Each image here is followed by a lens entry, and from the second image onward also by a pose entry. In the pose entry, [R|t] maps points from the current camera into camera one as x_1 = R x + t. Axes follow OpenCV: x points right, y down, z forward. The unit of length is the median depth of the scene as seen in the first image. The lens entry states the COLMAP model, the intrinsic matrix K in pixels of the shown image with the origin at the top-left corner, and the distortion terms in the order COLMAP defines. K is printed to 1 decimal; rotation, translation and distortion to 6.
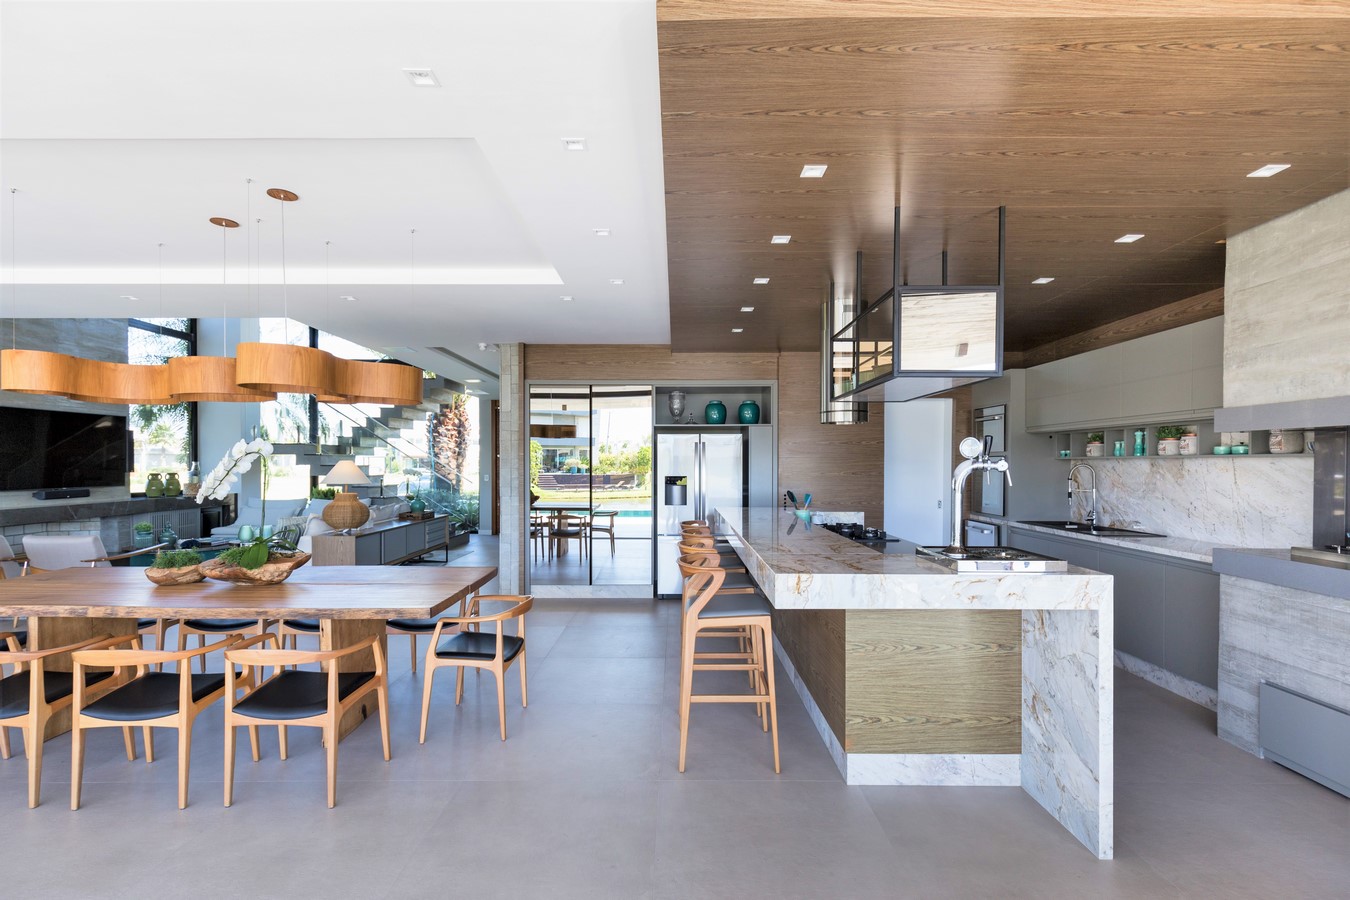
lens RADIAL K [[612.7, 0, 675.0], [0, 612.7, 450.0], [0, 0, 1]] dist [0.000348, 0.000117]
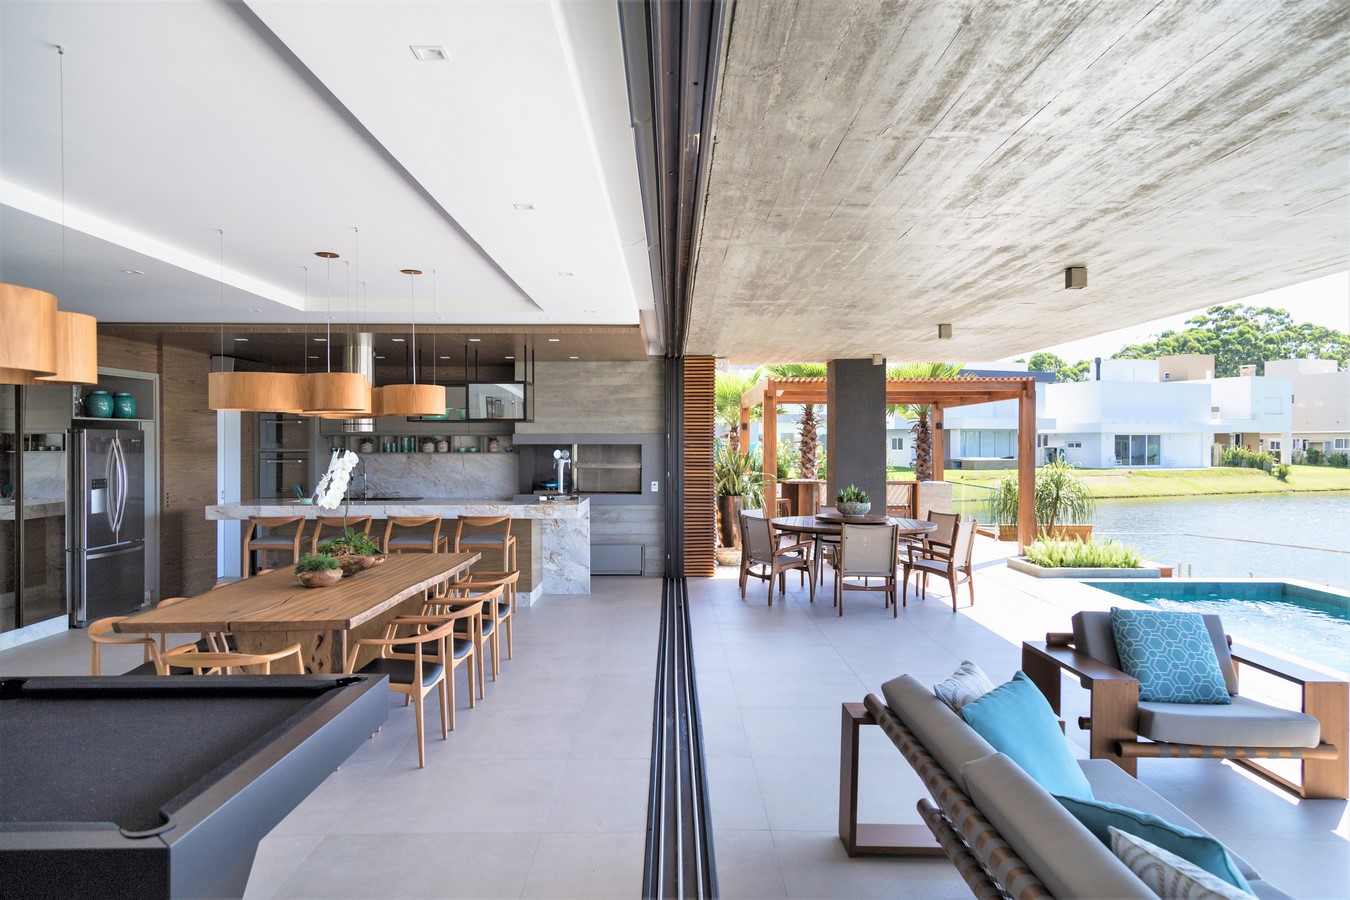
lens RADIAL K [[898.8, 0, 675.0], [0, 898.8, 450.0], [0, 0, 1]] dist [0.000470, 0.000265]
pose [[-0.018829, -0.012622, 0.999743, -1.810612], [-0.019573, 0.999733, 0.012254, -0.043344], [-0.999631, -0.019337, -0.019071, 0.333425]]
